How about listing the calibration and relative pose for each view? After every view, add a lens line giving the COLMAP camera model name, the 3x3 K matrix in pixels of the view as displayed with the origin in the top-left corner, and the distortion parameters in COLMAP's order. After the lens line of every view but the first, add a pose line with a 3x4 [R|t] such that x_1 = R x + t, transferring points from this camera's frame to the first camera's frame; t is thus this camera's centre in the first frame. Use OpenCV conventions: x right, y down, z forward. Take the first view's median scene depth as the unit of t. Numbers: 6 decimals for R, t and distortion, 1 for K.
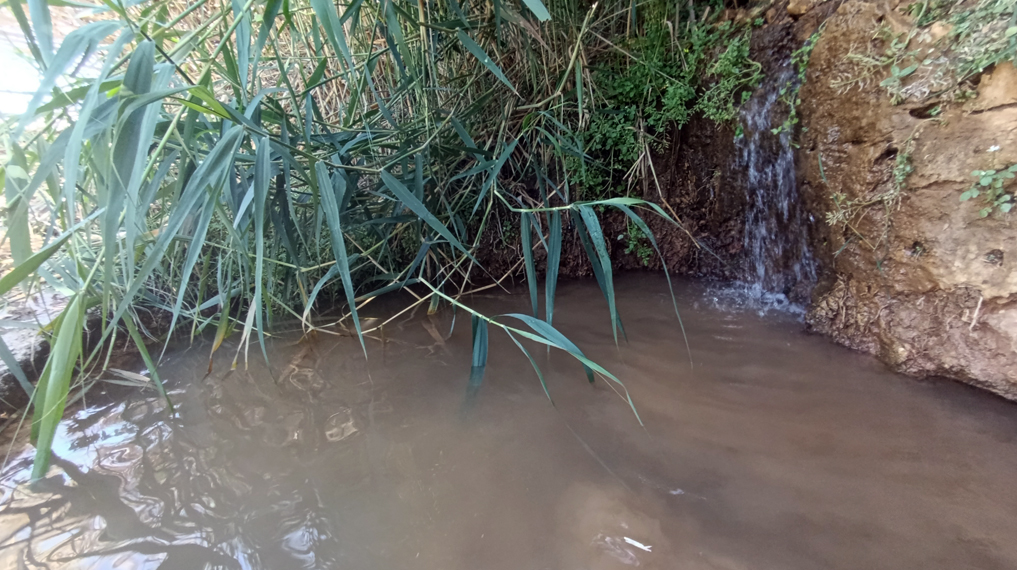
lens RADIAL K [[457.9, 0, 508.5], [0, 457.9, 285.0], [0, 0, 1]] dist [-0.000592, -0.000295]
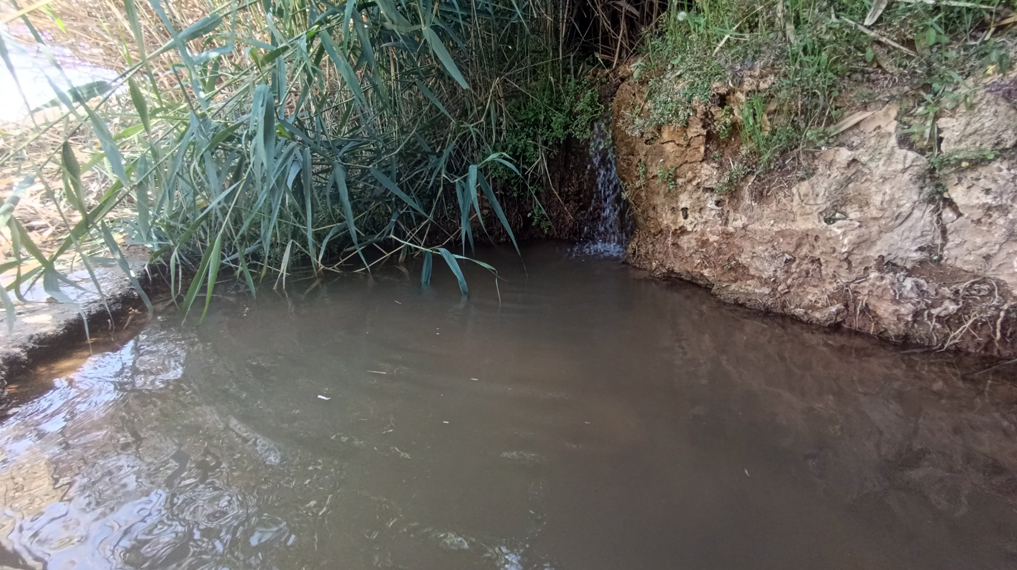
lens RADIAL K [[520.7, 0, 508.5], [0, 520.7, 285.0], [0, 0, 1]] dist [0.000388, 0.000050]
pose [[0.996680, -0.001999, 0.081399, 0.048663], [0.004368, 0.999572, -0.028924, 0.191107], [-0.081307, 0.029184, 0.996262, -0.732827]]
